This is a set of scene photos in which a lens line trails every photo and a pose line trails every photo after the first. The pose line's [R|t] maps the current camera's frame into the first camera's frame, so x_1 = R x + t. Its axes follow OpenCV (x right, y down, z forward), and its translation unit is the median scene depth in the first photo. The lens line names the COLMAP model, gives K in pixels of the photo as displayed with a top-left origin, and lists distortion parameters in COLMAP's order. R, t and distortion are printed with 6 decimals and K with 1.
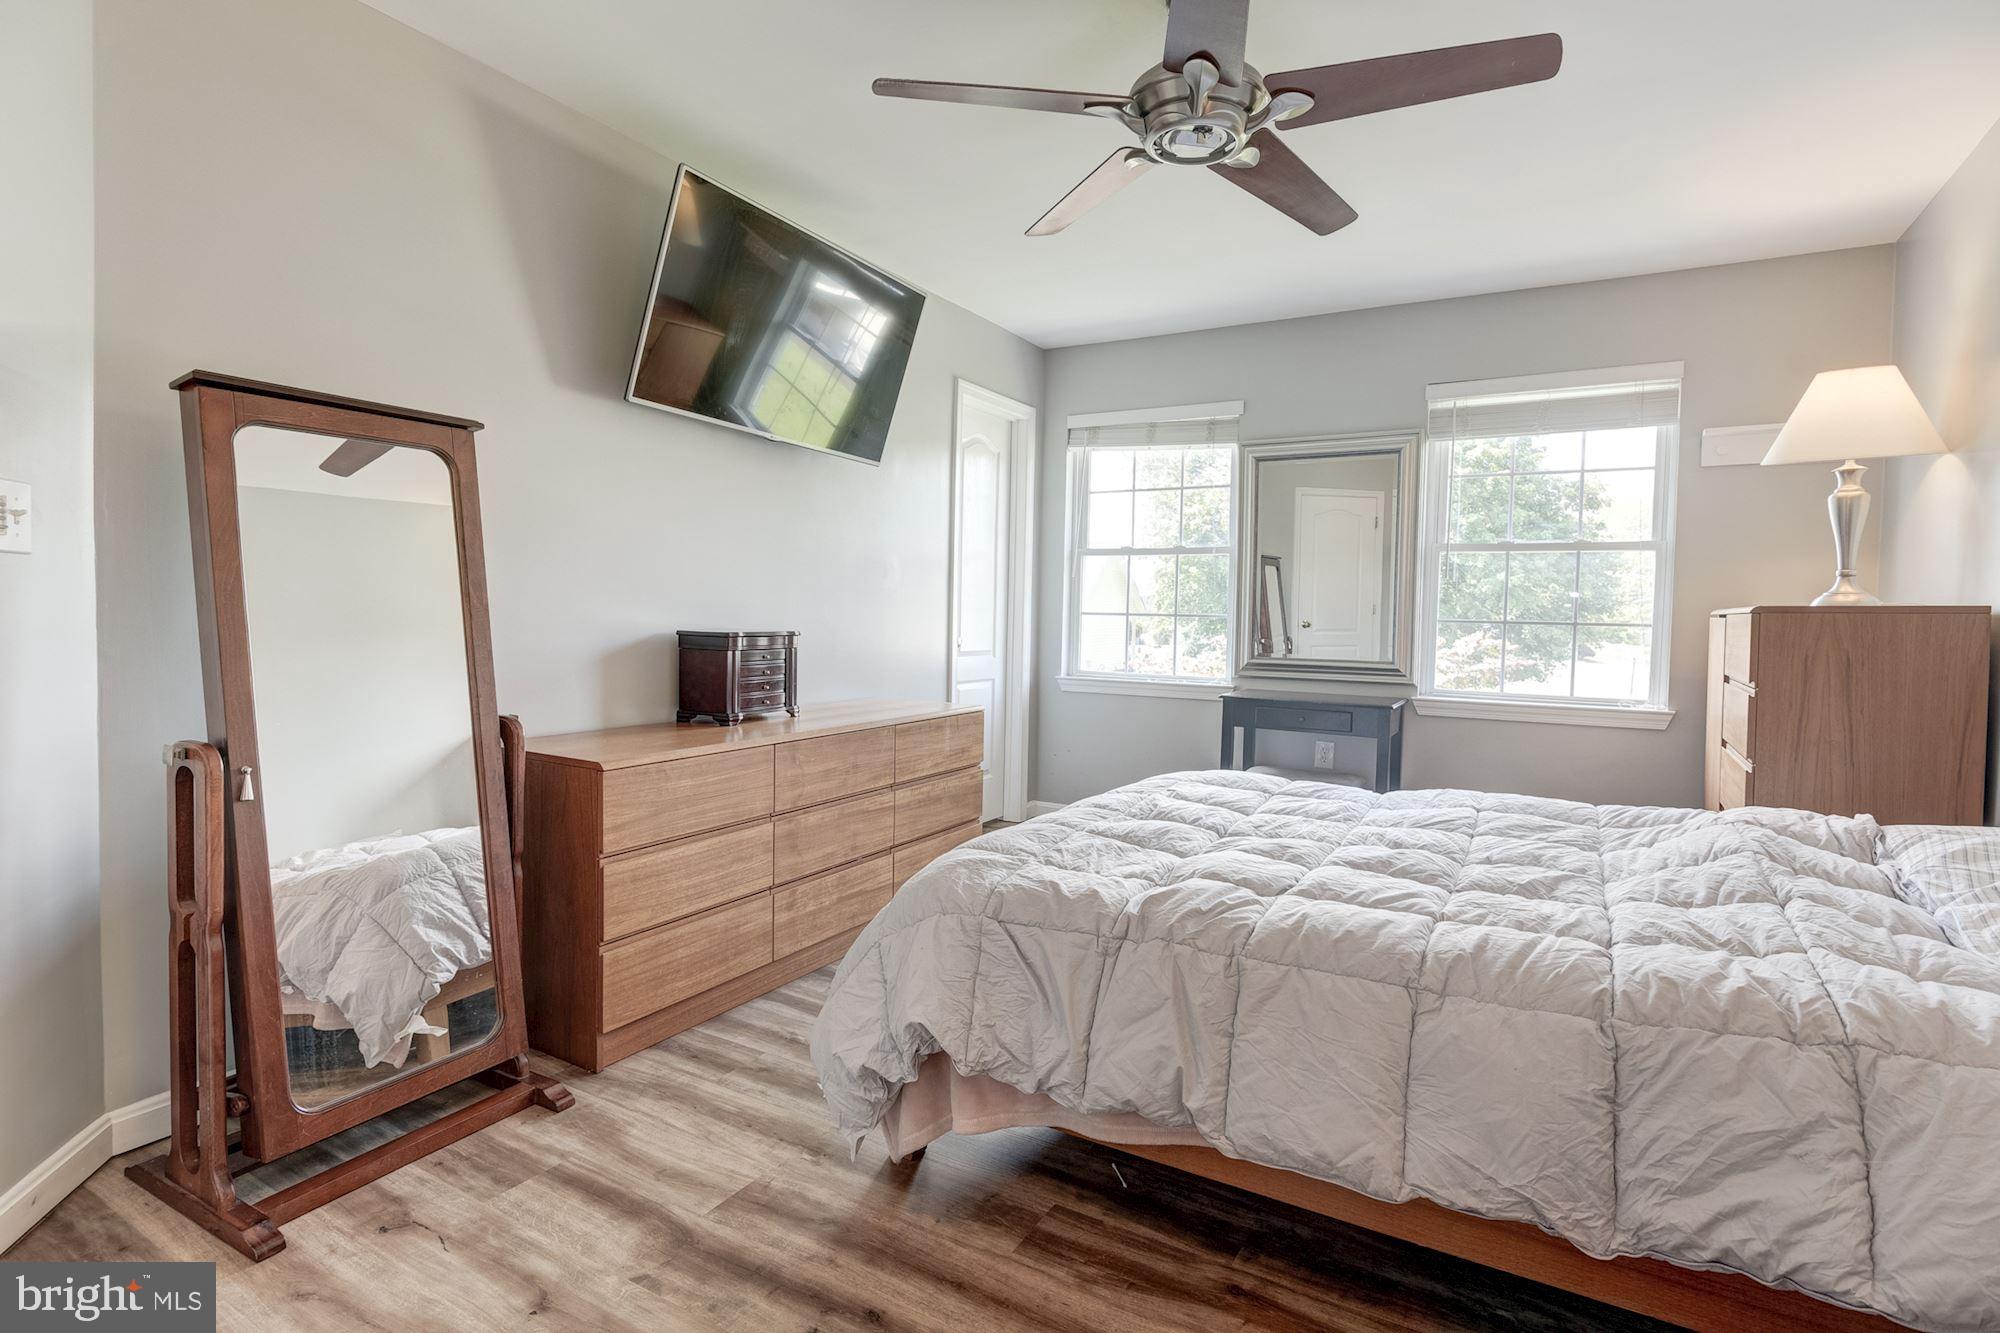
lens RADIAL K [[989.2, 0, 997.3], [0, 989.2, 652.7], [0, 0, 1]] dist [-0.008688, 0.000024]
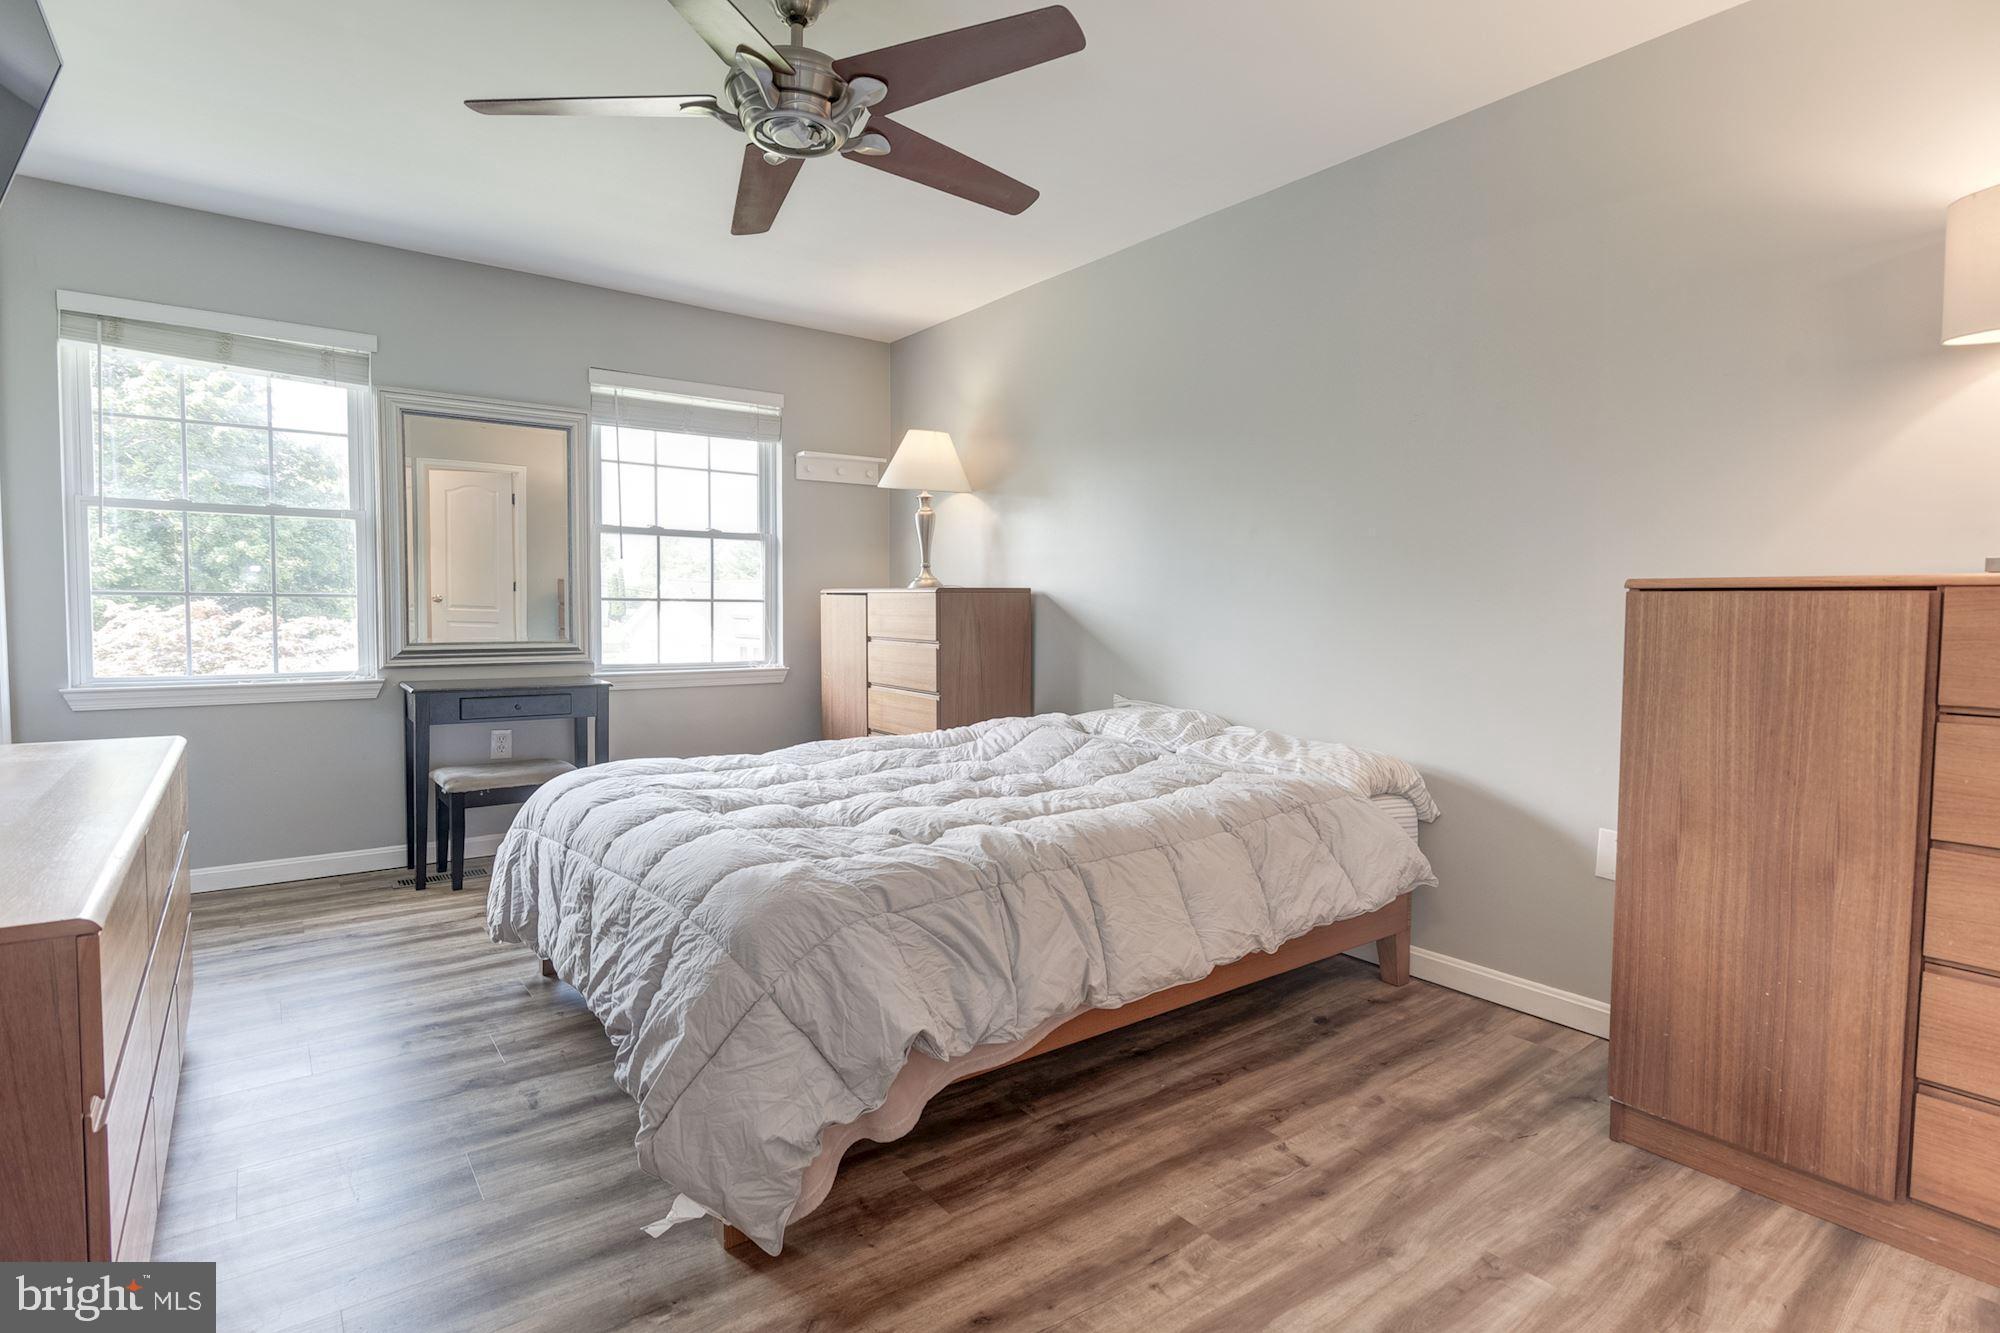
lens RADIAL K [[989.2, 0, 997.3], [0, 989.2, 652.7], [0, 0, 1]] dist [-0.008688, 0.000024]
pose [[0.387421, -0.059381, 0.919989, -0.508121], [0.033810, 0.998167, 0.050189, -0.019836], [-0.921283, 0.011661, 0.388718, 0.309534]]
